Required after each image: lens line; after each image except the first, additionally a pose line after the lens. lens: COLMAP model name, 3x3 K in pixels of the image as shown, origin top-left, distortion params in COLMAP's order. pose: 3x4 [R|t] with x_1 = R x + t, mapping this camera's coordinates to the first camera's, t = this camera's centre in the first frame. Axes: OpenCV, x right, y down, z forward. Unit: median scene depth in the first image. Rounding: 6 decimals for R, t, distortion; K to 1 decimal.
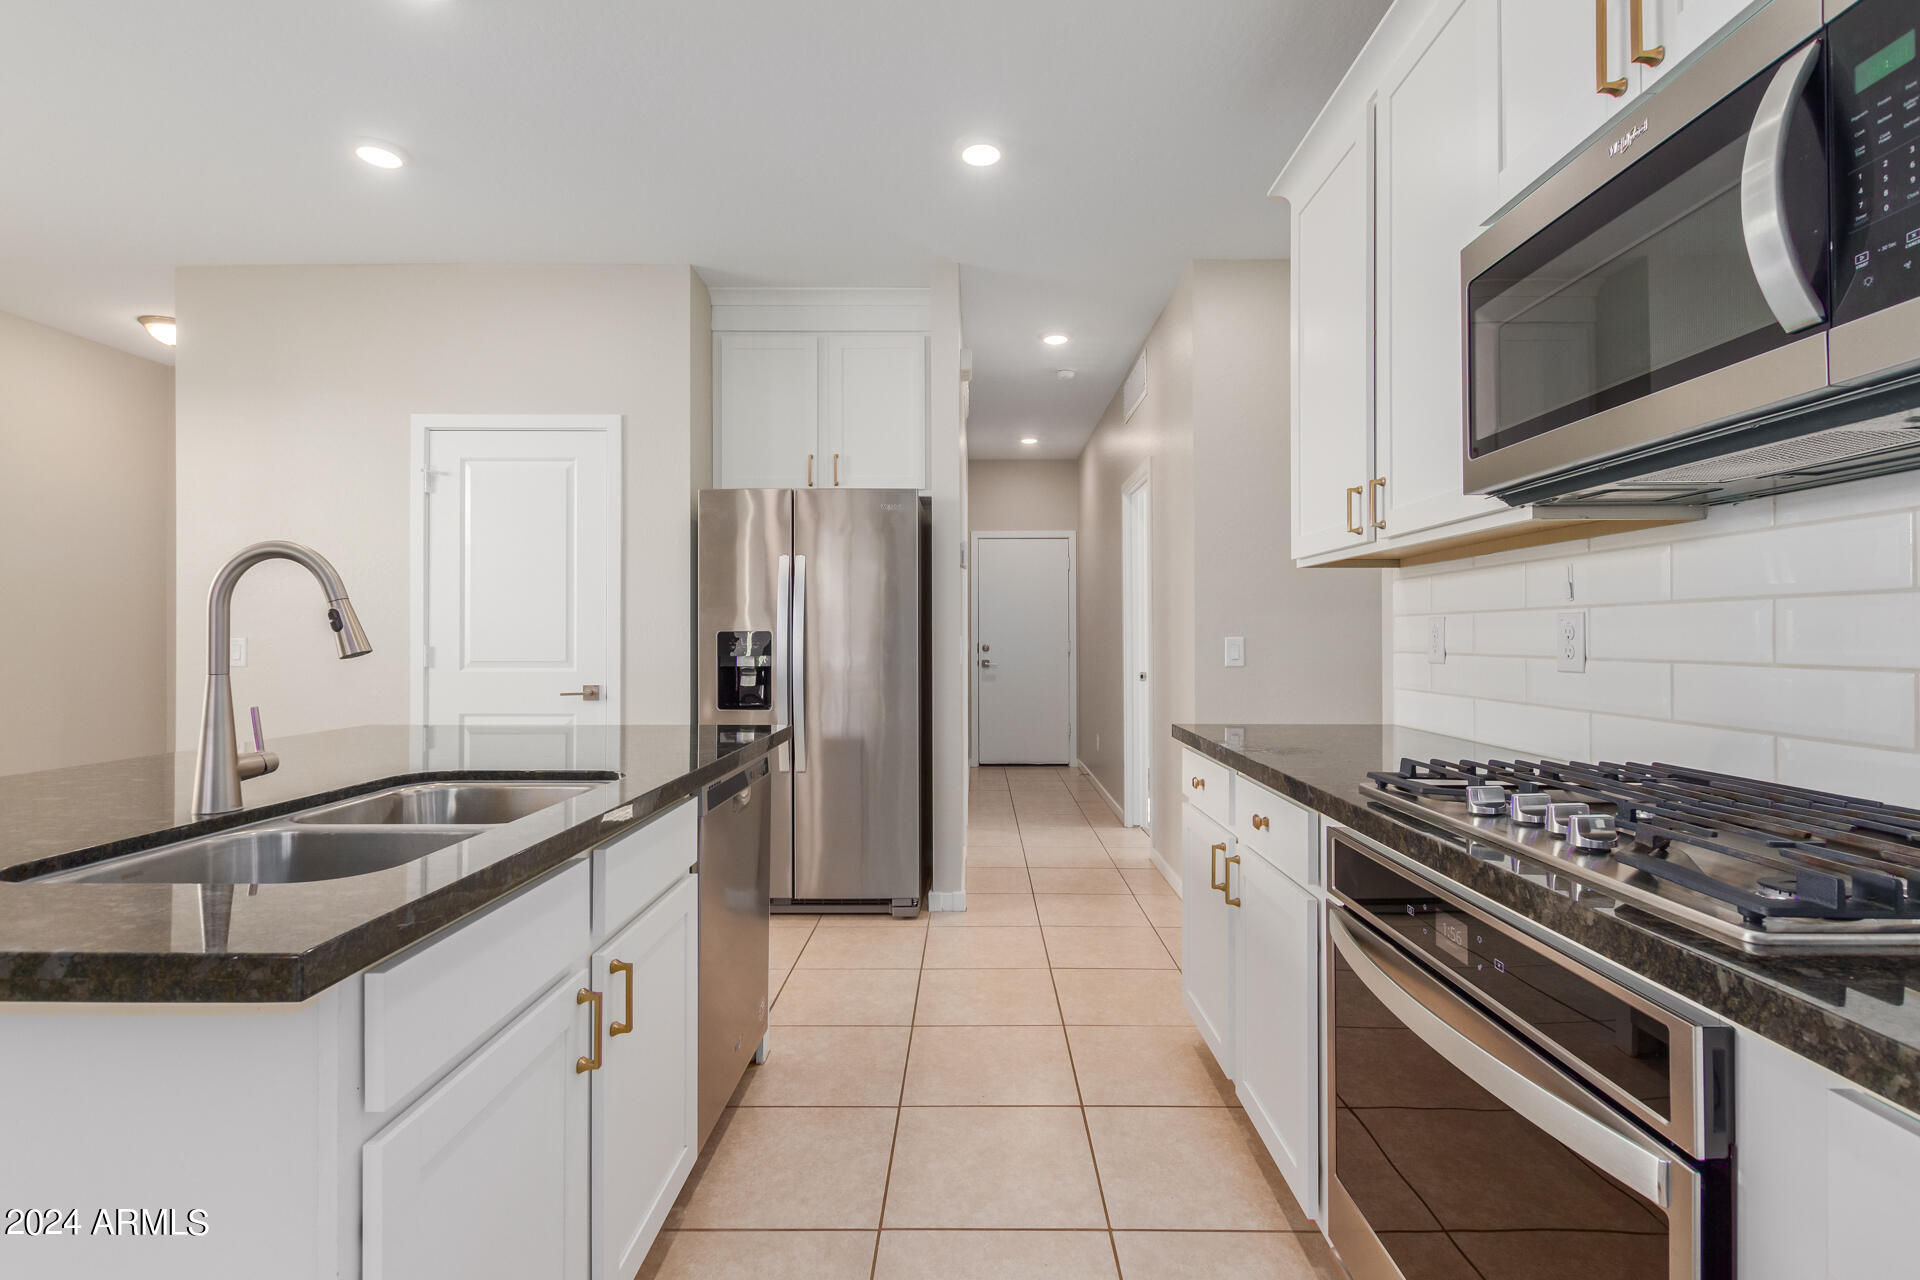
lens RADIAL K [[898.3, 0, 955.5], [0, 898.3, 637.6], [0, 0, 1]] dist [0.005276, 0.000181]
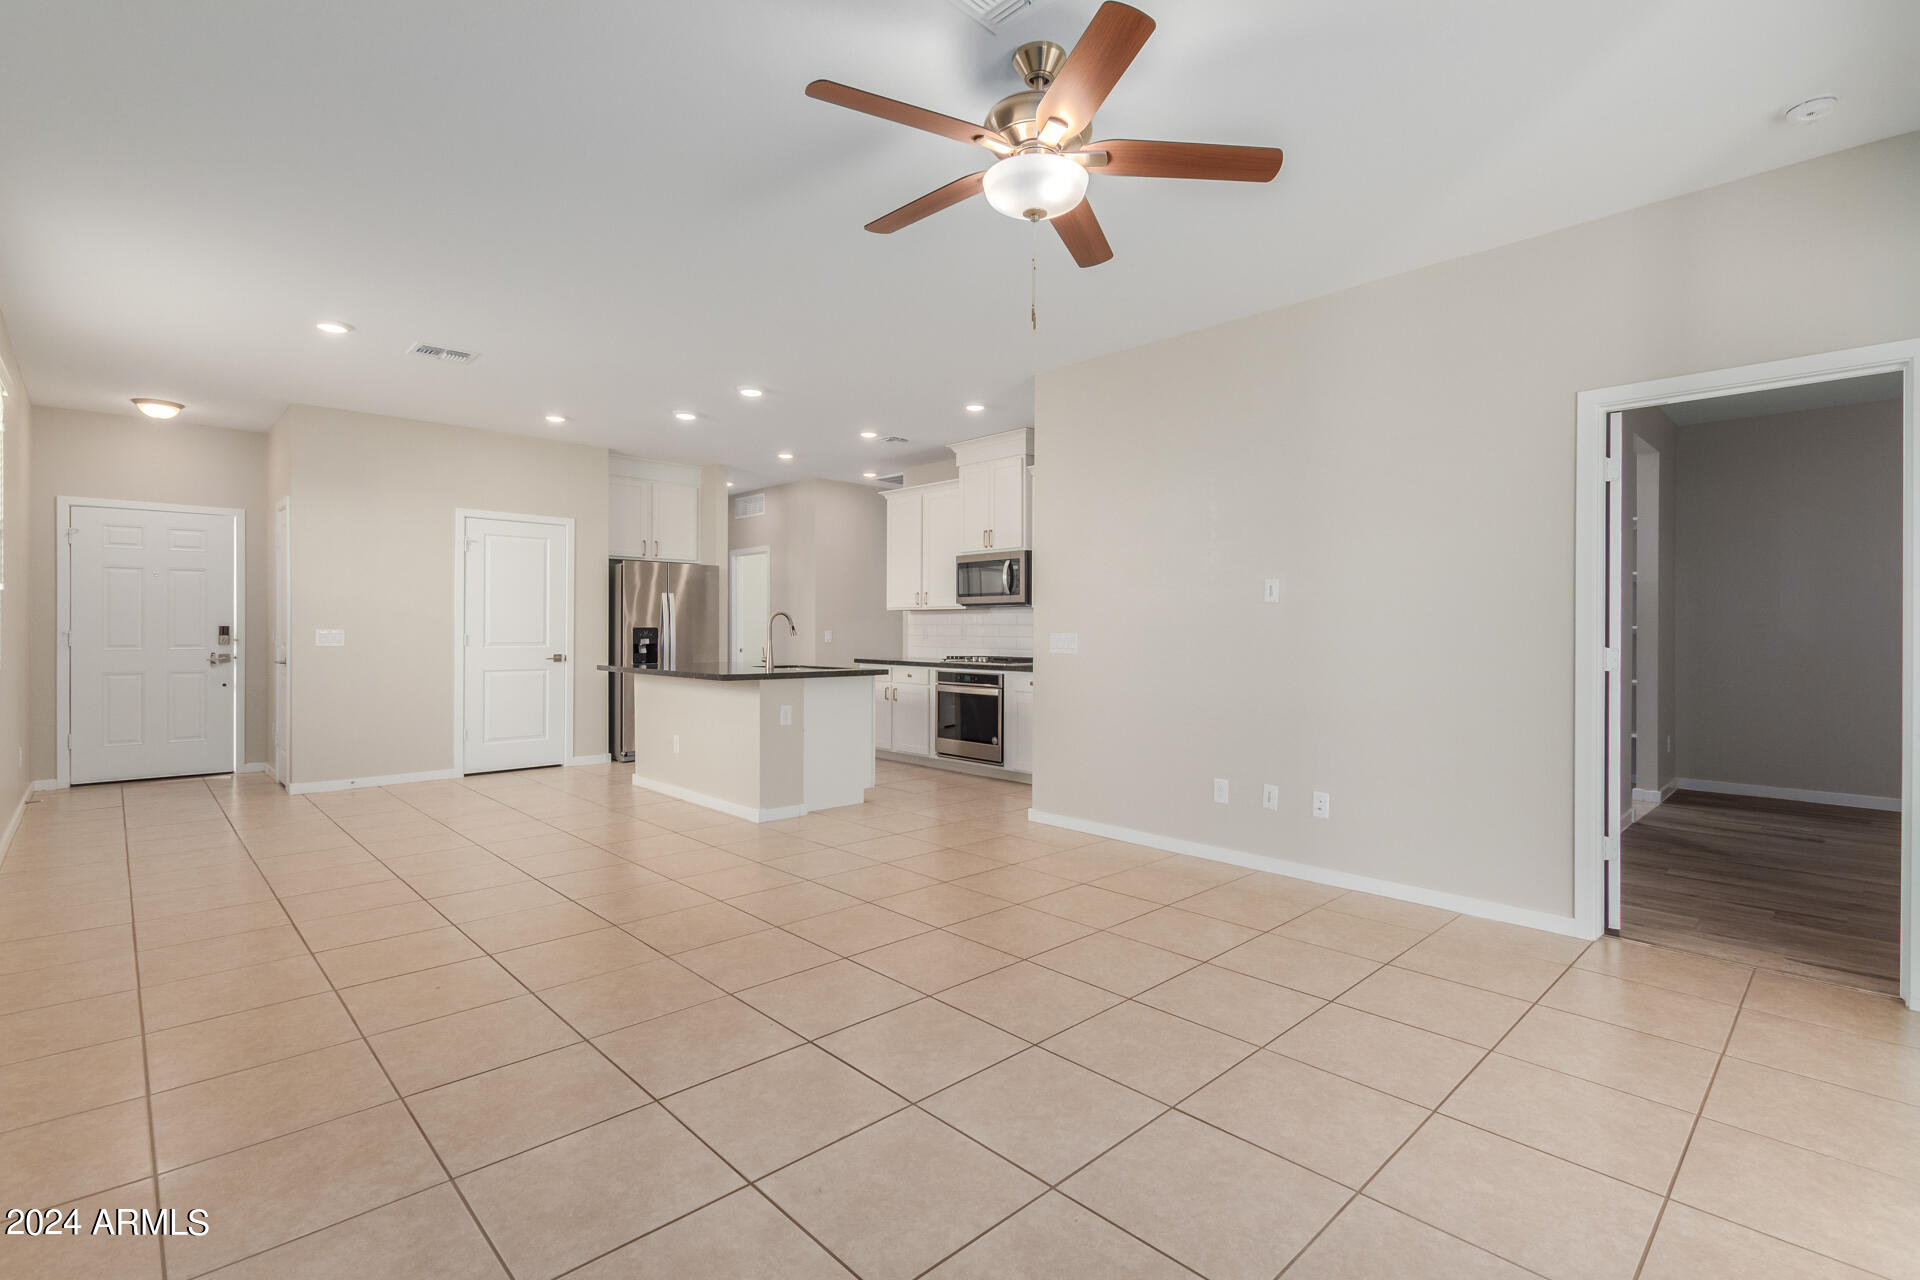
lens RADIAL K [[888.1, 0, 976.8], [0, 888.1, 631.2], [0, 0, 1]] dist [0.003330, 0.000203]
pose [[0.708323, 0.001744, 0.705886, -1.133897], [-0.004372, 0.999989, 0.001918, -0.005708], [-0.705875, -0.004445, 0.708322, -1.033458]]
